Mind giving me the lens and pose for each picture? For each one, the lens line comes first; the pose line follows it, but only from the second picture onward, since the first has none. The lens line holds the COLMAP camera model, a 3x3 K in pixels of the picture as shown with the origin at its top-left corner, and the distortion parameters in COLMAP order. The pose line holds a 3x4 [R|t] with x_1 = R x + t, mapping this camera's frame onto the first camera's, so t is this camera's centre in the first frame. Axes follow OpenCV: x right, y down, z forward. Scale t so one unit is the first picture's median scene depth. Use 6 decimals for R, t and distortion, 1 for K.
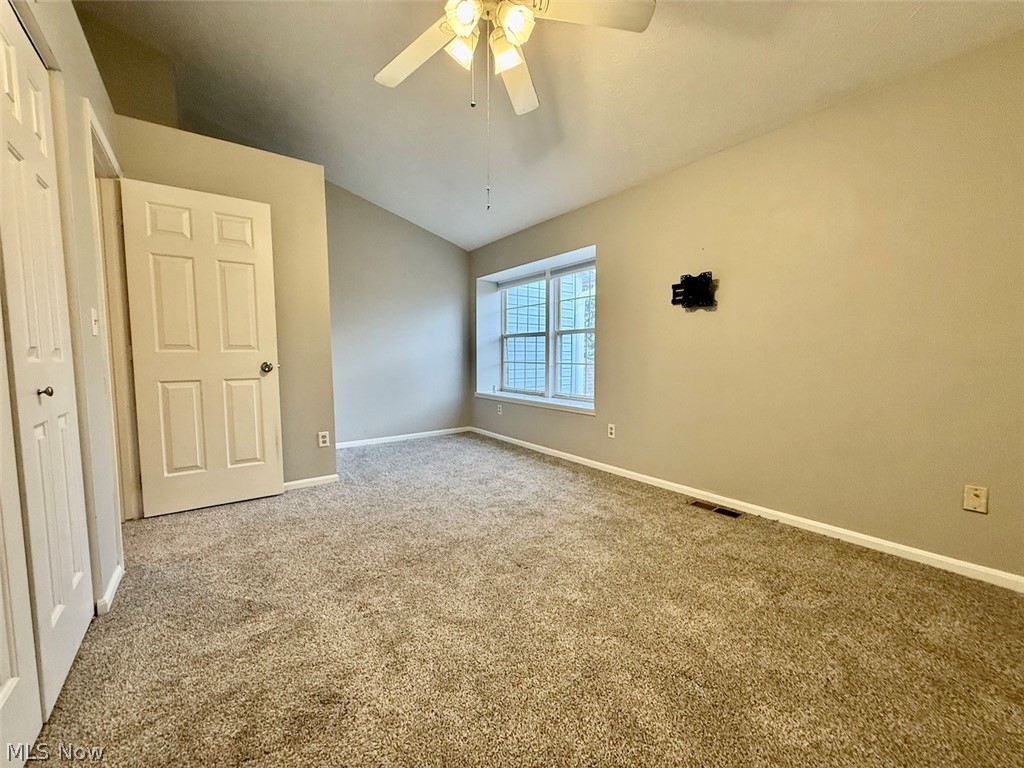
lens RADIAL K [[406.9, 0, 510.7], [0, 406.9, 388.2], [0, 0, 1]] dist [0.001260, -0.000260]
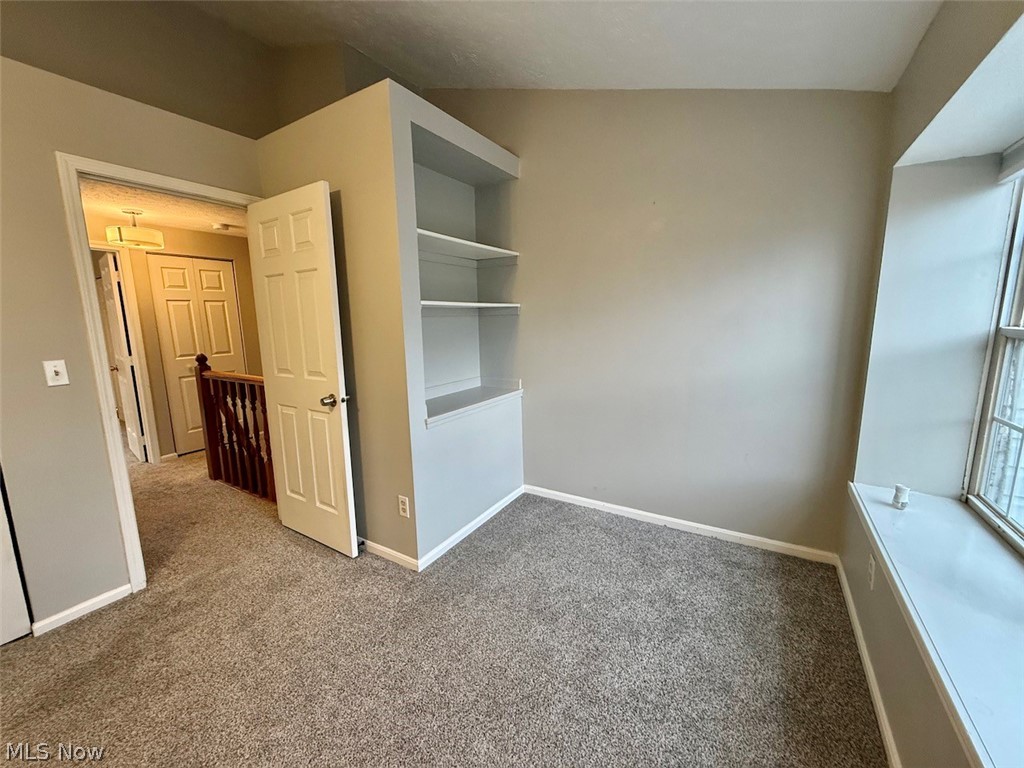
lens RADIAL K [[406.9, 0, 510.7], [0, 406.9, 384.2], [0, 0, 1]] dist [0.001260, -0.000260]
pose [[0.367433, 0.146779, -0.918395, 0.160765], [-0.056286, 0.989168, 0.135571, -0.139315], [0.928345, 0.001879, 0.371714, 0.690270]]
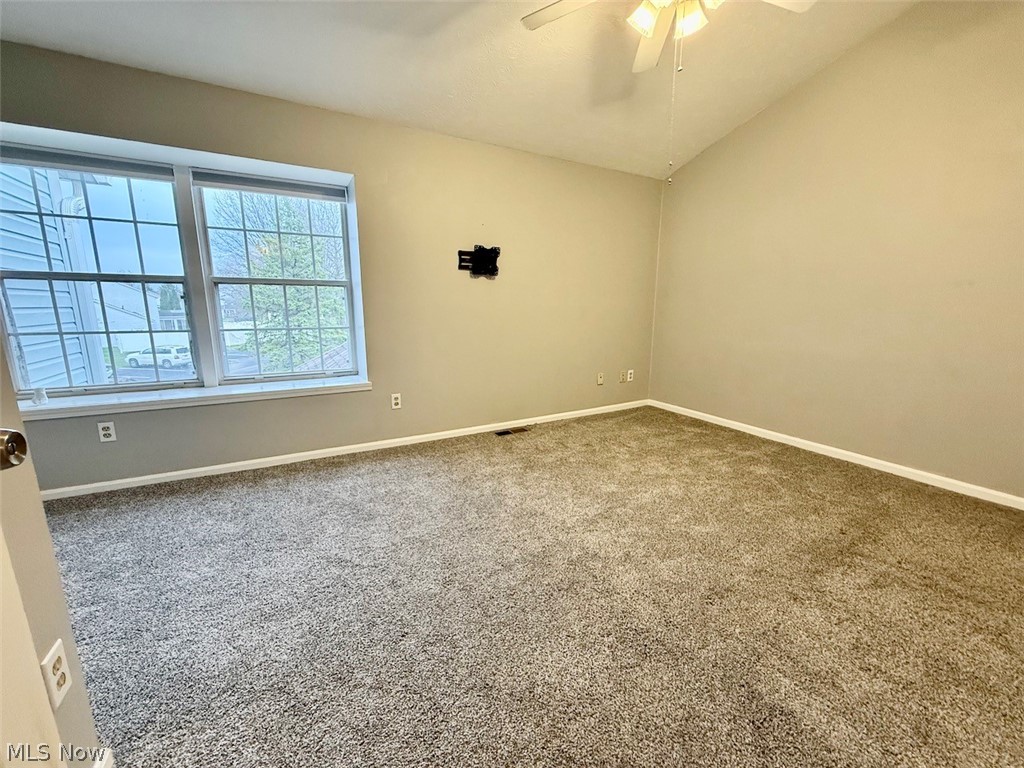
lens RADIAL K [[406.9, 0, 510.9], [0, 406.9, 381.9], [0, 0, 1]] dist [0.001260, -0.000260]
pose [[0.134107, -0.185300, 0.973488, -0.600036], [0.076121, 0.981386, 0.176317, -0.078428], [-0.988039, 0.050457, 0.145716, 0.620106]]
